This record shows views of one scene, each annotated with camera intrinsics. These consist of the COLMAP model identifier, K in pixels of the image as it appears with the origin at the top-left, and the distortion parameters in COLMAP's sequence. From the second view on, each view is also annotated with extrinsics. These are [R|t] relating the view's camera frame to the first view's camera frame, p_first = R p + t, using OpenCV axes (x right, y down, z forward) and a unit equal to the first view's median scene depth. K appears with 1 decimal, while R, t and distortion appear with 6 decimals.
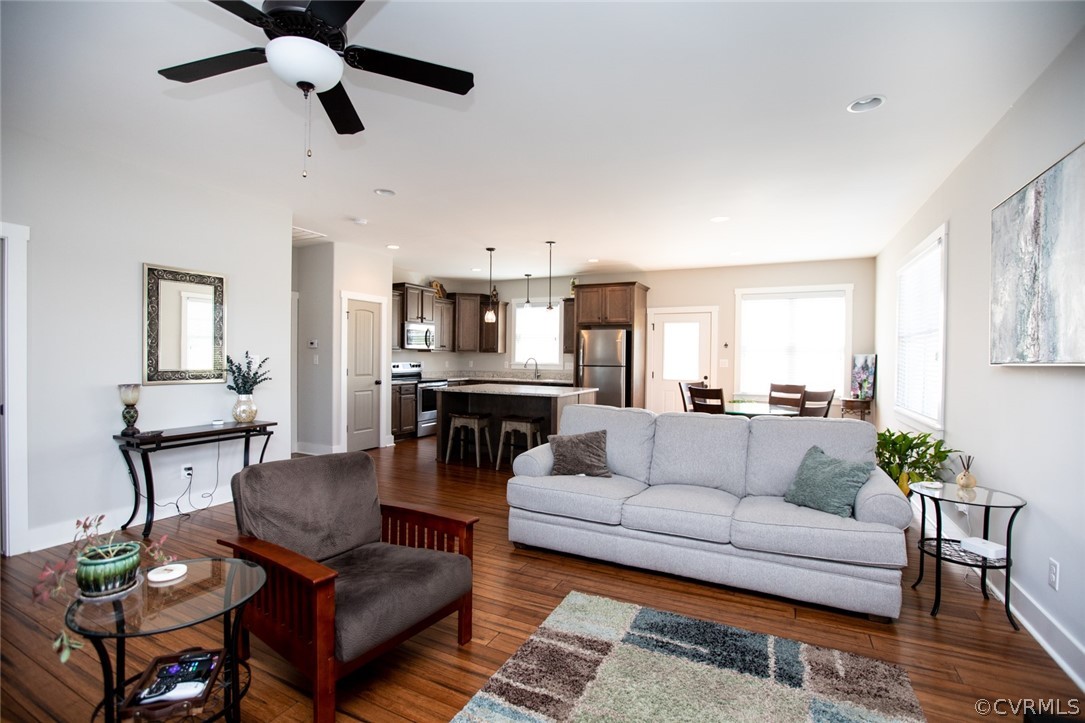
lens RADIAL K [[494.7, 0, 536.4], [0, 494.7, 363.5], [0, 0, 1]] dist [-0.050049, 0.016352]
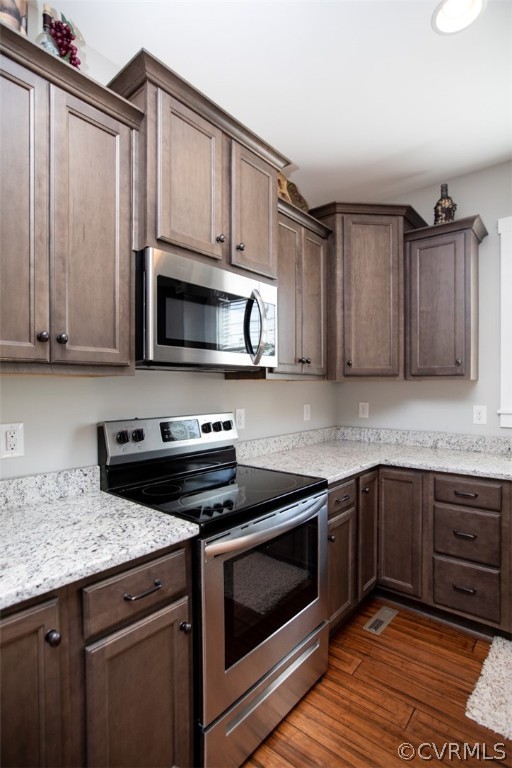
lens RADIAL K [[389.6, 0, 255.0], [0, 389.6, 386.4], [0, 0, 1]] dist [-0.000047, -0.000014]
pose [[0.973377, -0.013903, -0.228790, -0.158446], [0.009807, 0.999771, -0.019030, -0.013718], [0.229002, 0.016279, 0.973290, 0.734337]]
